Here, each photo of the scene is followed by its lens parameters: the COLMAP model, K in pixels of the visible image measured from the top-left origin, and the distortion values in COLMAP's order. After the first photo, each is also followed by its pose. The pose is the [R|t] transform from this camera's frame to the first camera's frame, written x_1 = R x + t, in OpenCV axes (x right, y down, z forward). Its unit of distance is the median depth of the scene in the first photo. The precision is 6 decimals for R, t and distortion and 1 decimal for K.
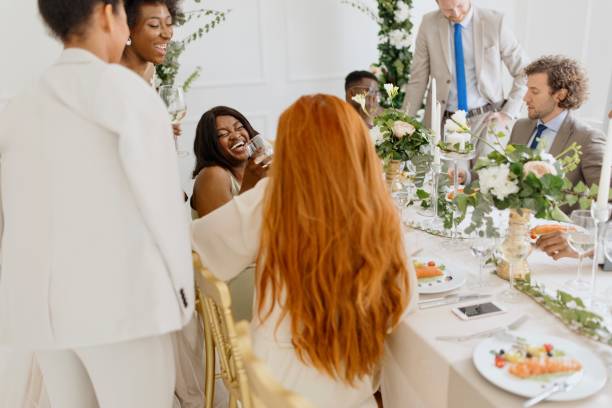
lens RADIAL K [[585.2, 0, 320.5], [0, 585.2, 206.3], [0, 0, 1]] dist [0.039550, 0.000000]
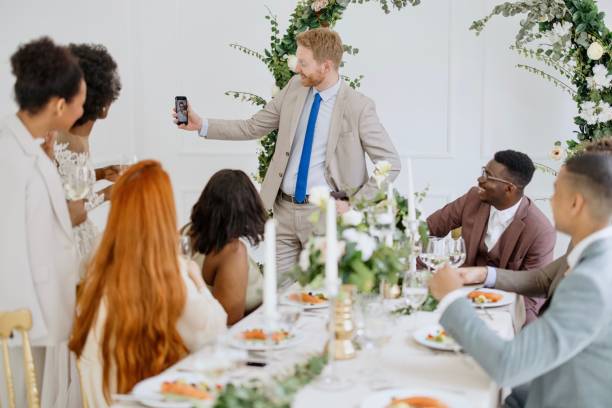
lens RADIAL K [[882.3, 0, 306.2], [0, 882.3, 198.2], [0, 0, 1]] dist [0.061587, 0.000000]
pose [[0.812570, 0.097418, -0.574665, 0.576075], [-0.187658, 0.977162, -0.099696, 0.008294], [0.551828, 0.188850, 0.812294, -0.131957]]
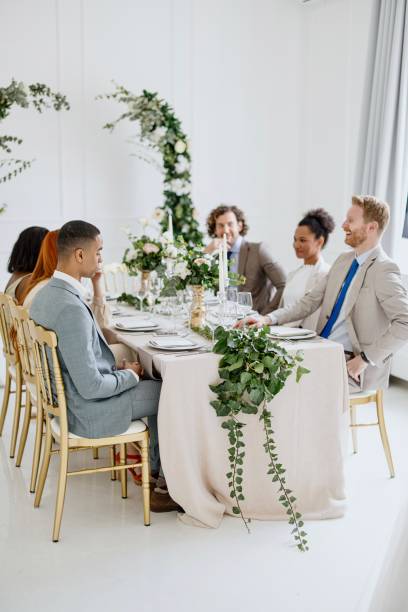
lens RADIAL K [[882.3, 0, 204.6], [0, 882.3, 309.7], [0, 0, 1]] dist [0.061587, 0.000000]
pose [[0.998324, 0.028026, 0.050625, 0.115787], [-0.021360, 0.991581, -0.127714, 0.207504], [-0.053778, 0.126419, 0.990518, -0.816909]]
